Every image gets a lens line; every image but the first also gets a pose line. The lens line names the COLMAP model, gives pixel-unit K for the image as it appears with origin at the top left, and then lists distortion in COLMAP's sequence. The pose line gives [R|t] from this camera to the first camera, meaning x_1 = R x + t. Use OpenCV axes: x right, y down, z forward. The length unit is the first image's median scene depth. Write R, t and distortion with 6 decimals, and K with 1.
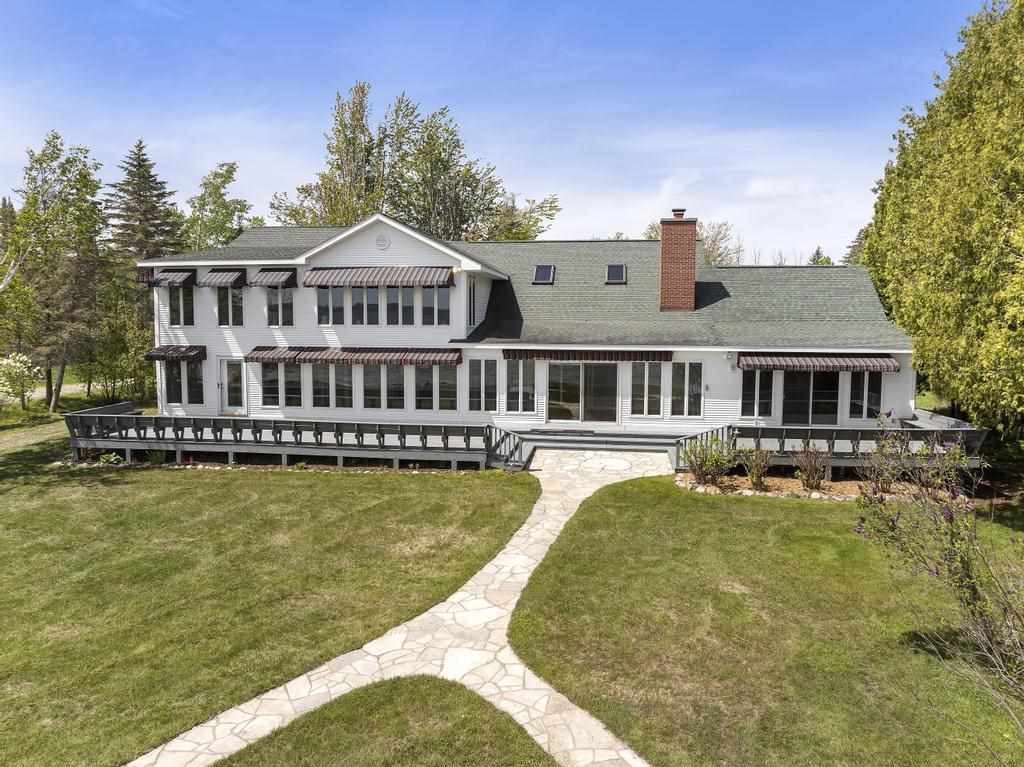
lens RADIAL K [[709.5, 0, 512.5], [0, 709.5, 390.0], [0, 0, 1]] dist [0.008049, 0.000880]
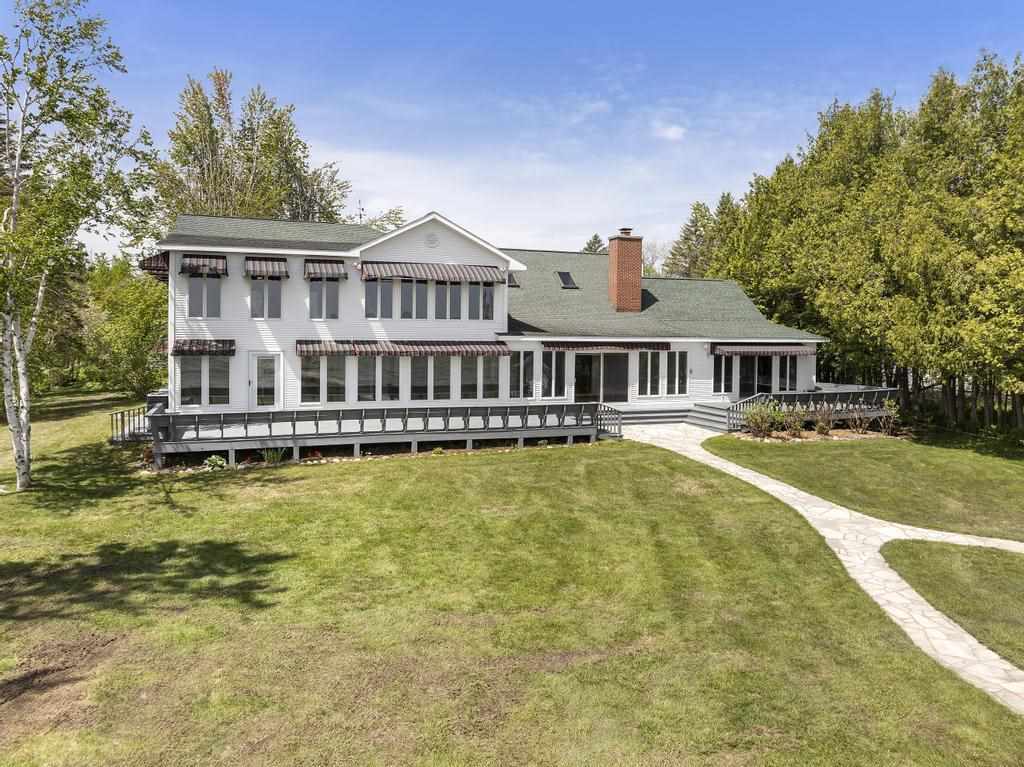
lens RADIAL K [[709.5, 0, 512.7], [0, 709.5, 375.4], [0, 0, 1]] dist [0.008049, 0.000880]
pose [[0.884611, -0.024855, 0.465668, -0.571949], [0.040932, 0.998863, -0.024442, 0.022212], [-0.464531, 0.040683, 0.884622, 0.024175]]
